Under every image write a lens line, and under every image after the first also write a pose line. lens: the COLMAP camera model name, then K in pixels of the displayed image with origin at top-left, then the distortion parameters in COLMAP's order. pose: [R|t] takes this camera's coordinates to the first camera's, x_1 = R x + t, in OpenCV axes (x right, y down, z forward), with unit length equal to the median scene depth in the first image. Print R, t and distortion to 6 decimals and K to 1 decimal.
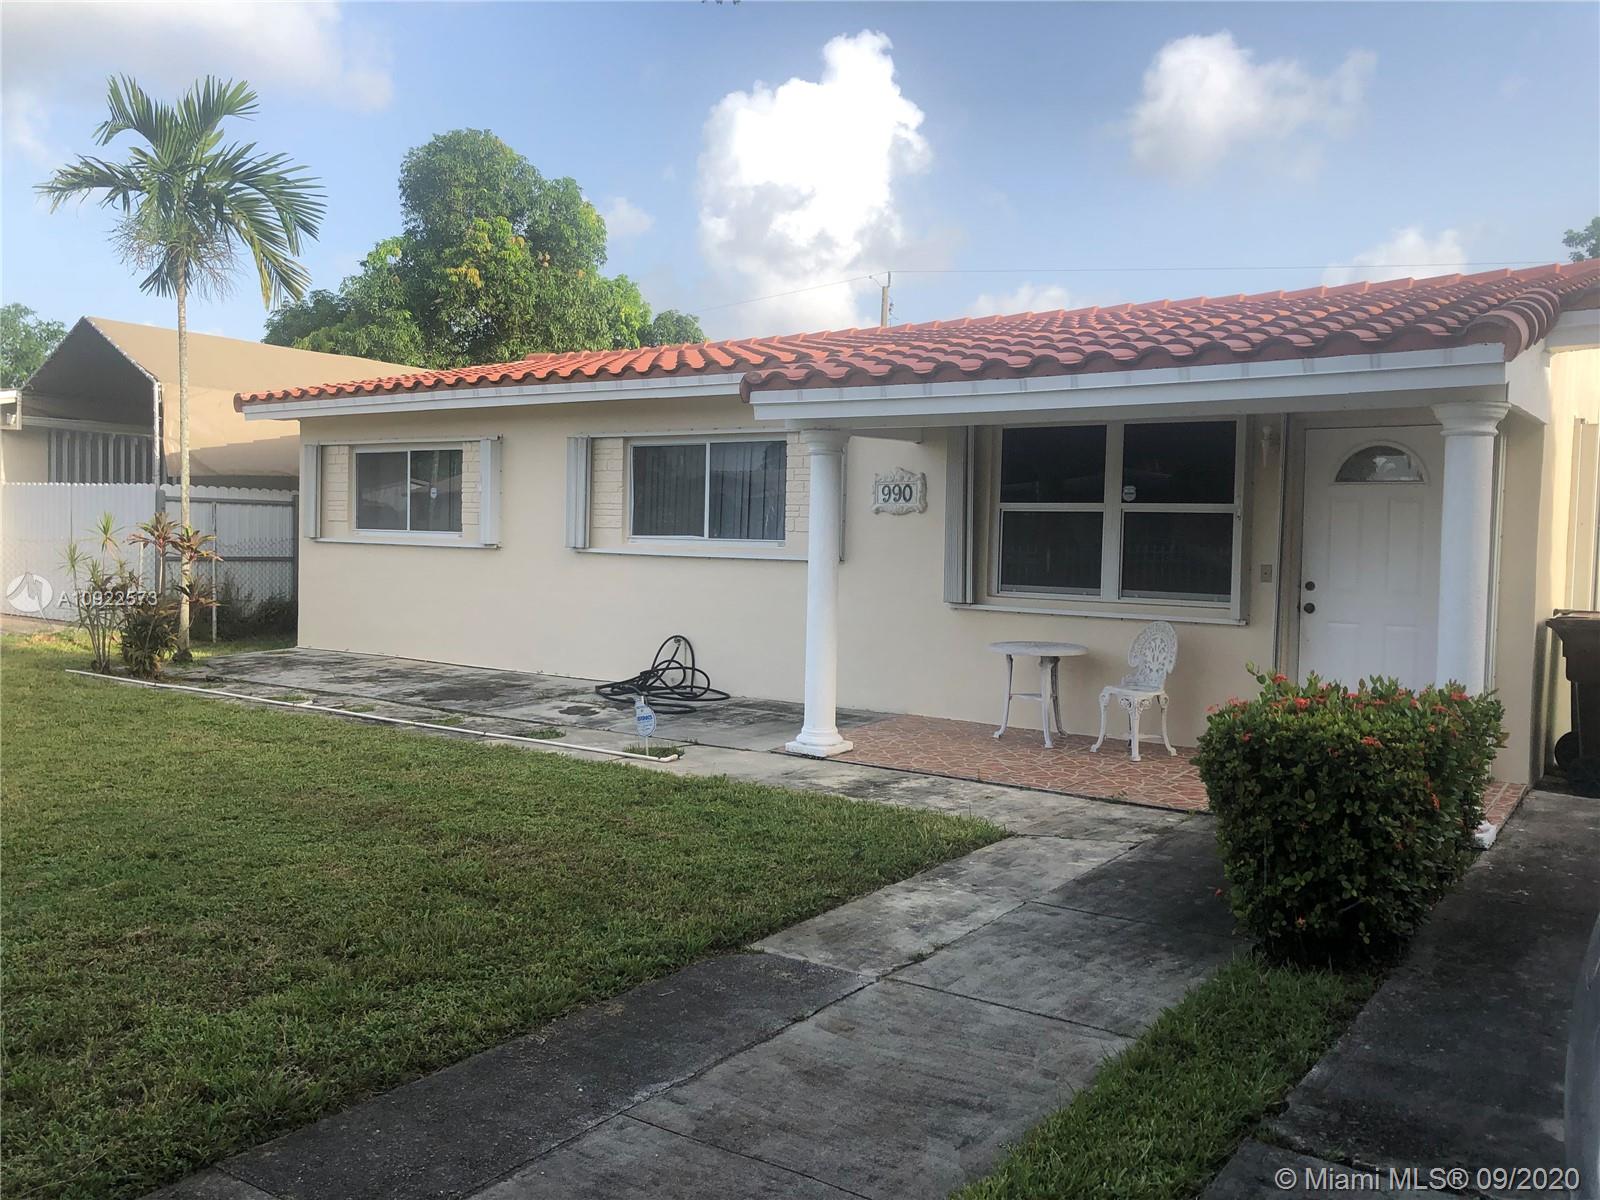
lens RADIAL K [[1322.7, 0, 792.4], [0, 1322.7, 600.0], [0, 0, 1]] dist [0.031817, 0.003738]
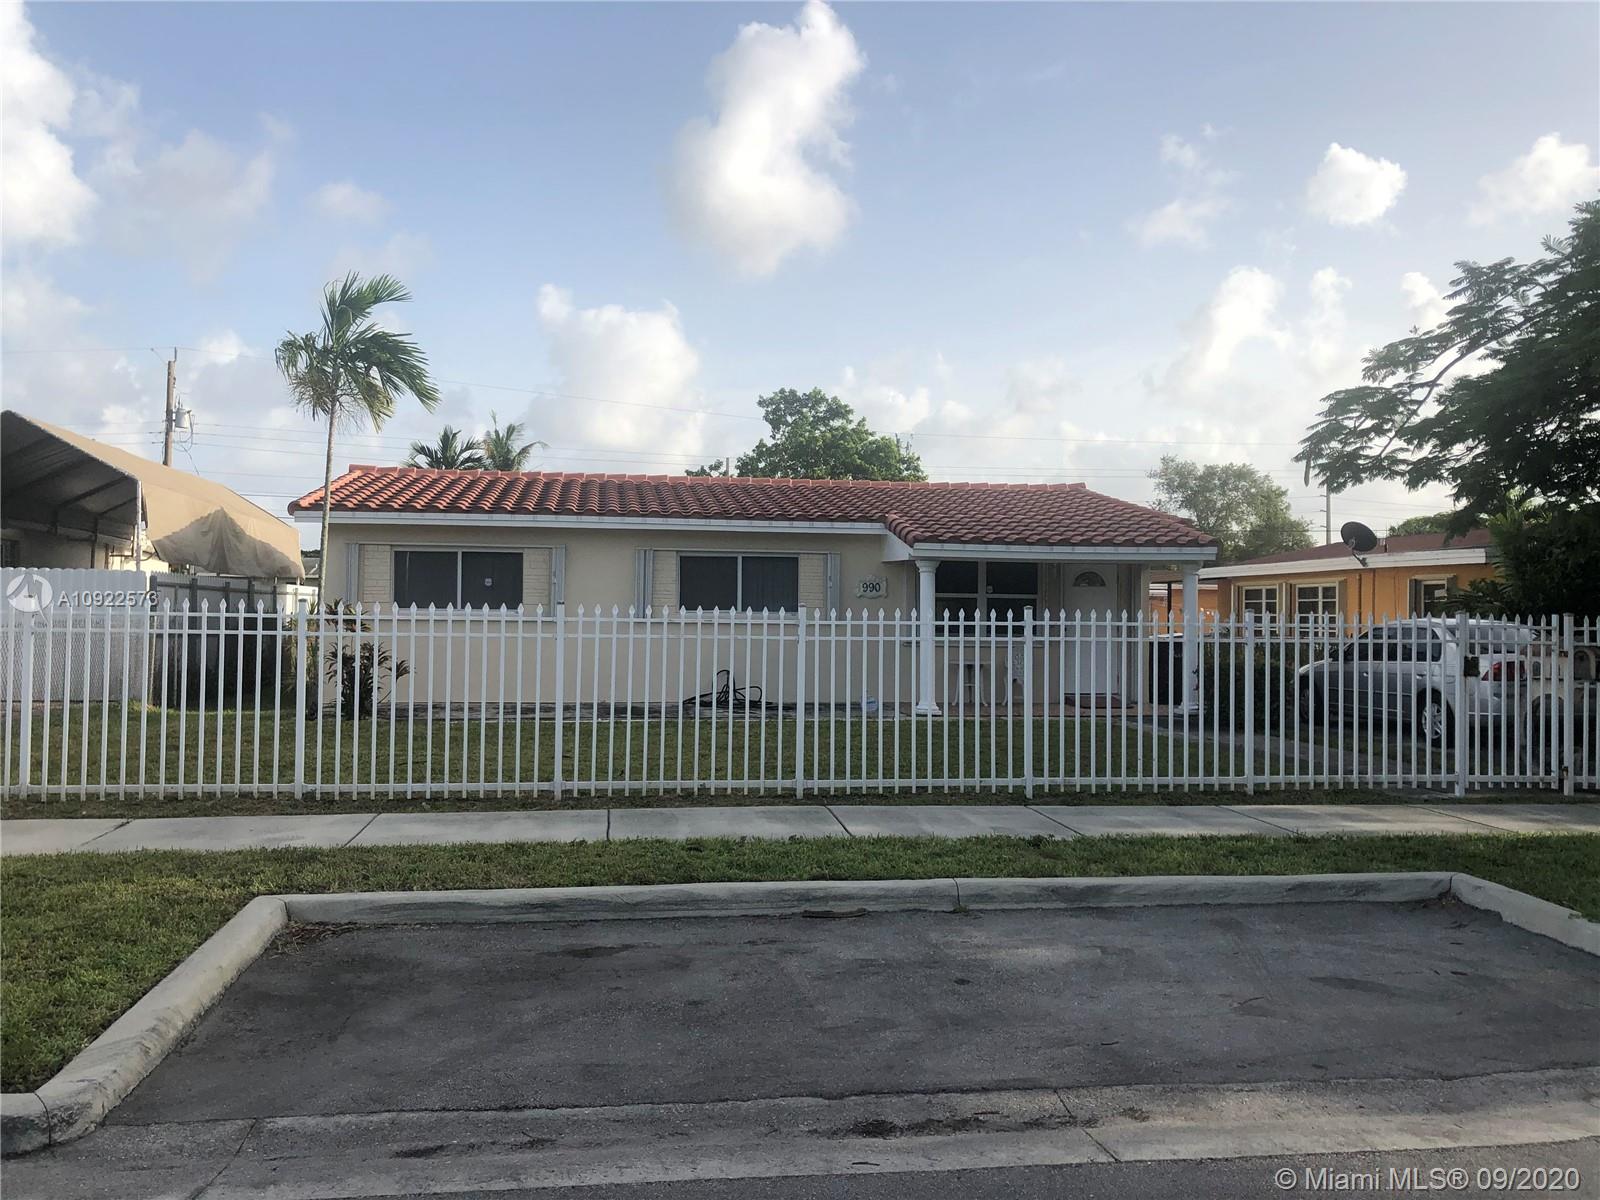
lens RADIAL K [[1322.7, 0, 798.4], [0, 1322.7, 597.7], [0, 0, 1]] dist [0.031817, 0.003738]
pose [[0.726281, -0.004023, 0.687387, -1.022687], [0.038551, 0.998647, -0.034888, -0.002786], [-0.686317, 0.051838, 0.725453, -0.251181]]
